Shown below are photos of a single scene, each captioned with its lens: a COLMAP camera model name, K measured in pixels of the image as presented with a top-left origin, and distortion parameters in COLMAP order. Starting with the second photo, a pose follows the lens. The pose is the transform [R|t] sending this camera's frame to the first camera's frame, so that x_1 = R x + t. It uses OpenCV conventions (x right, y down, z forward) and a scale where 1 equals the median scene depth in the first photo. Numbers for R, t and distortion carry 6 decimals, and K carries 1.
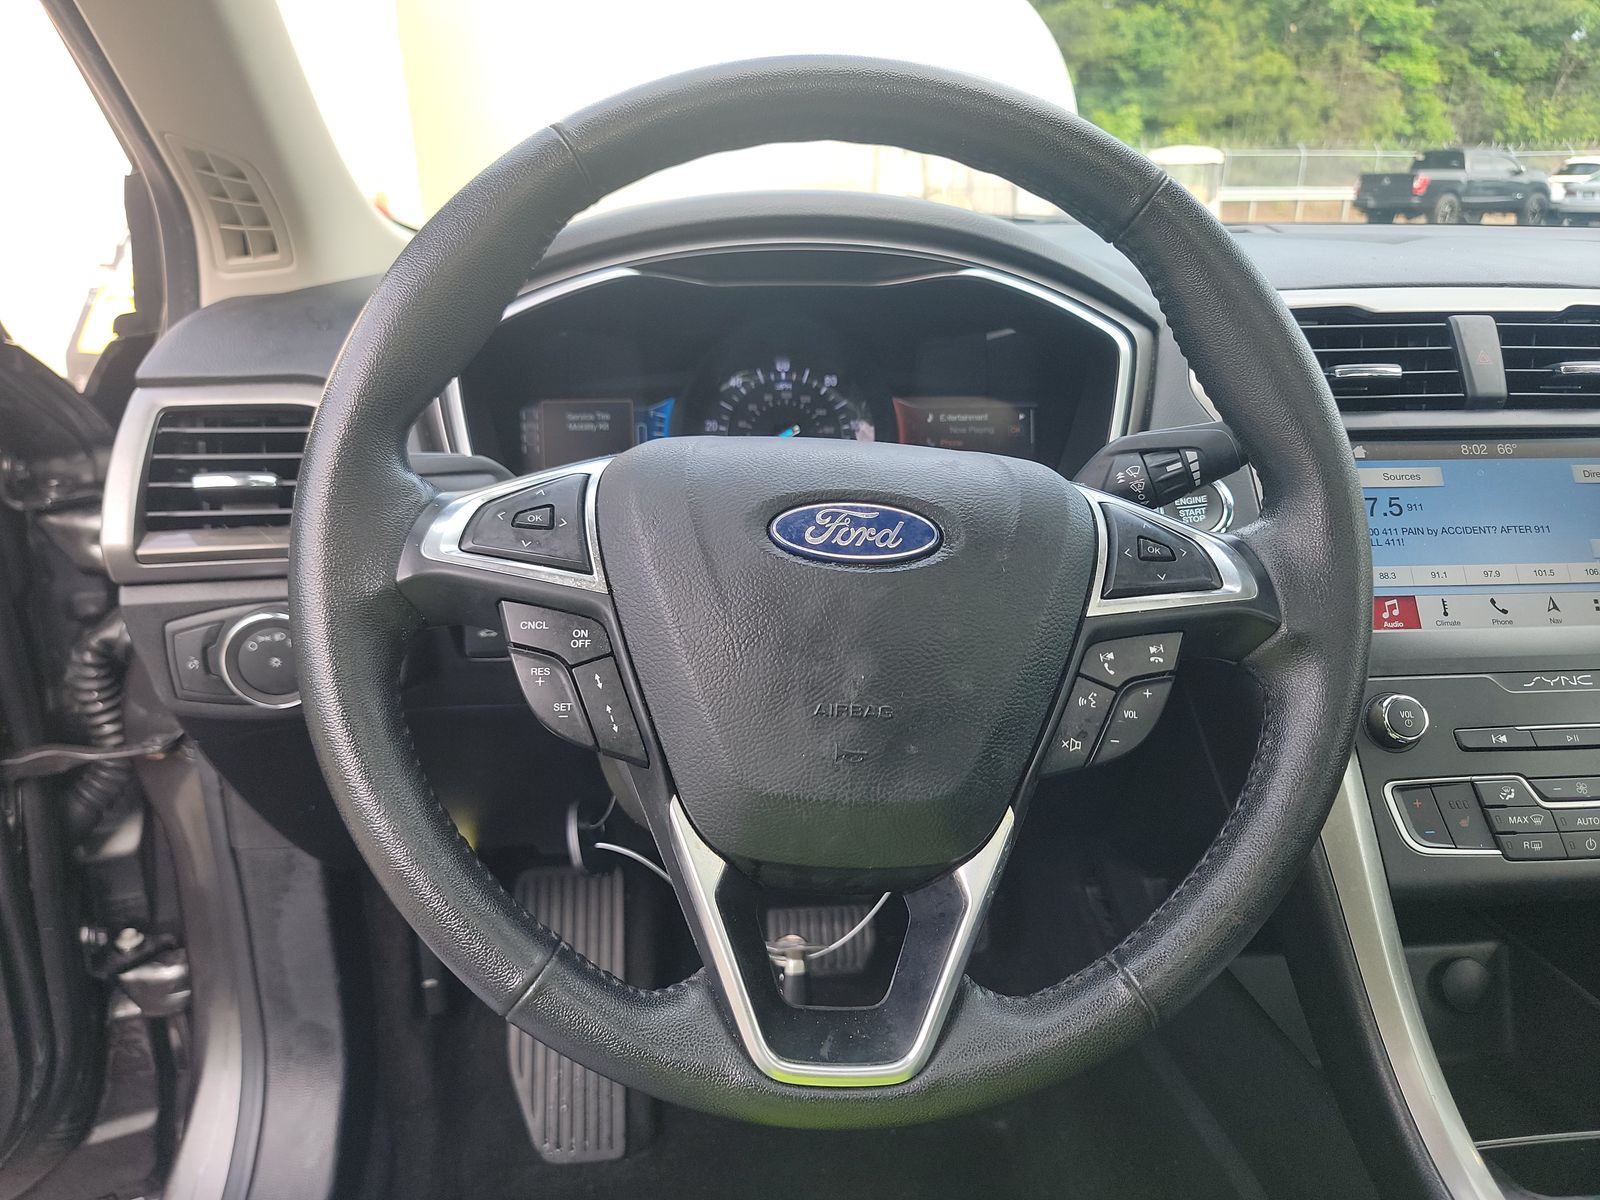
lens RADIAL K [[1145.7, 0, 802.5], [0, 1145.7, 630.0], [0, 0, 1]] dist [0.034290, -0.005973]
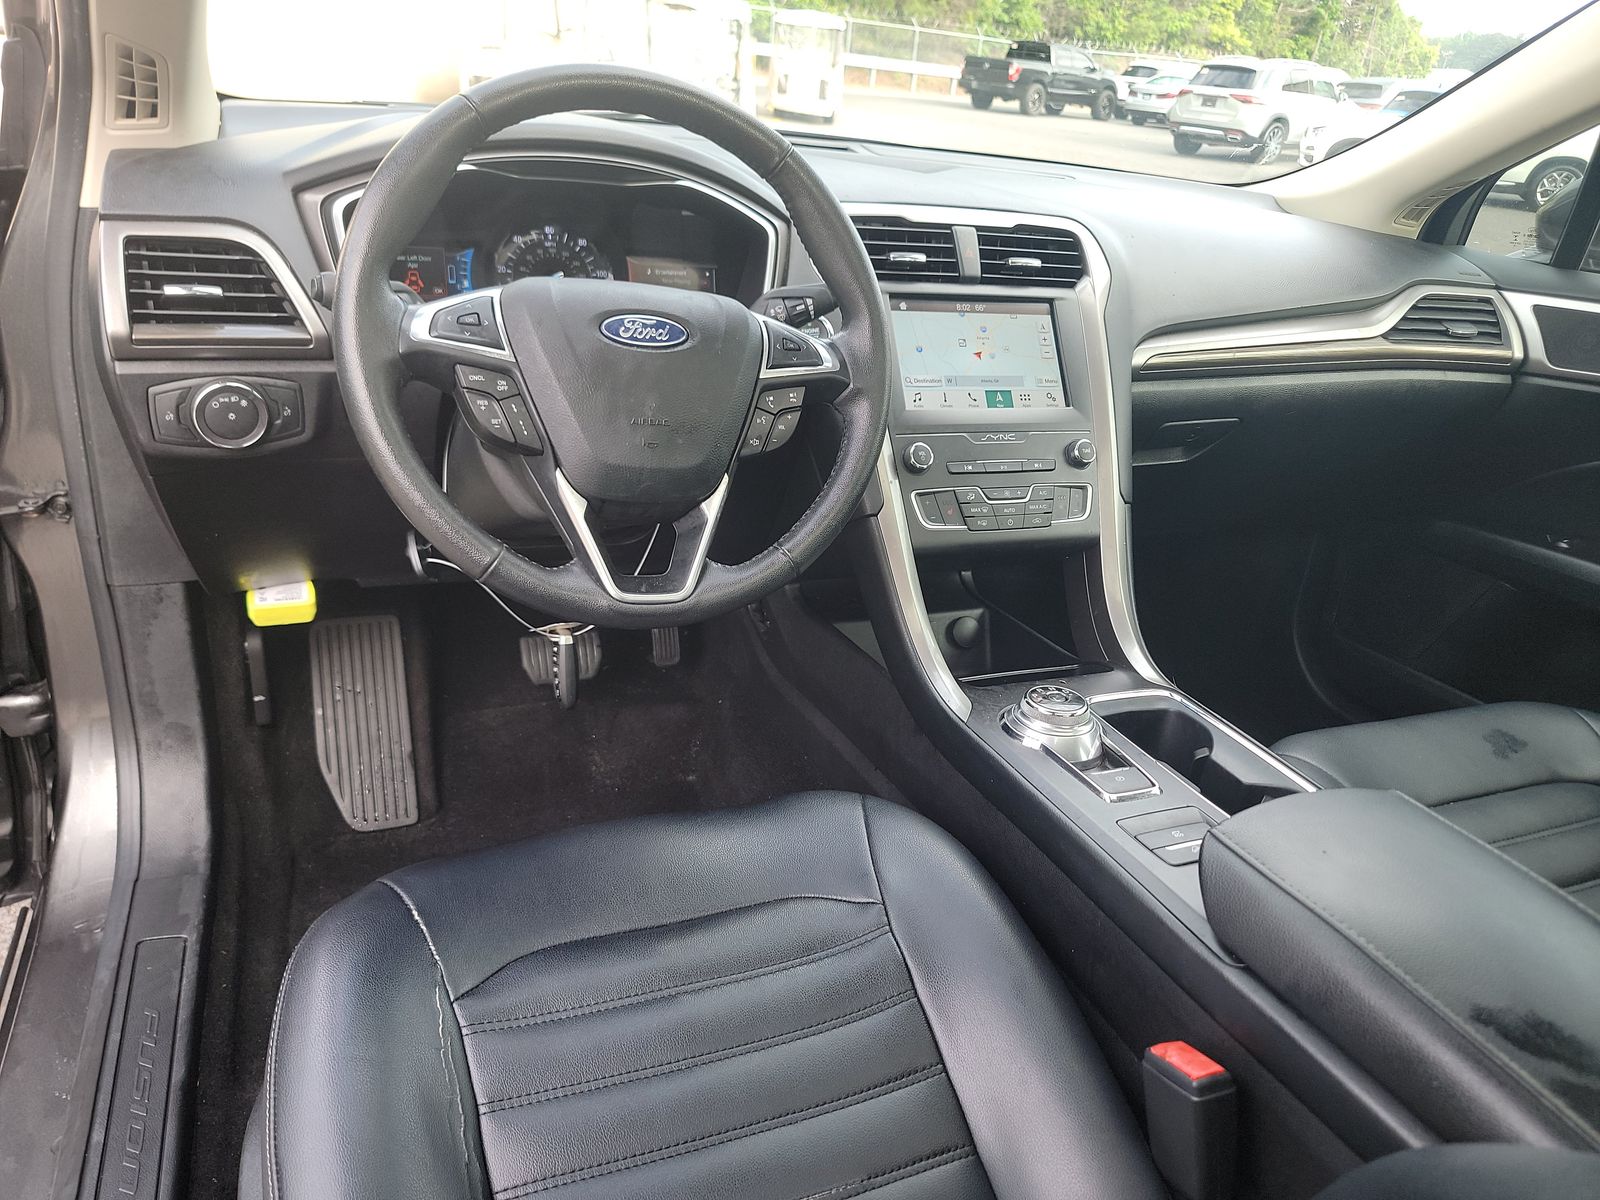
lens RADIAL K [[1110.7, 0, 808.9], [0, 1110.7, 608.0], [0, 0, 1]] dist [0.032671, -0.006137]
pose [[0.950900, -0.042931, 0.306506, -0.197232], [0.008849, 0.993699, 0.111729, 0.118156], [-0.309372, -0.103531, 0.945289, -0.631781]]
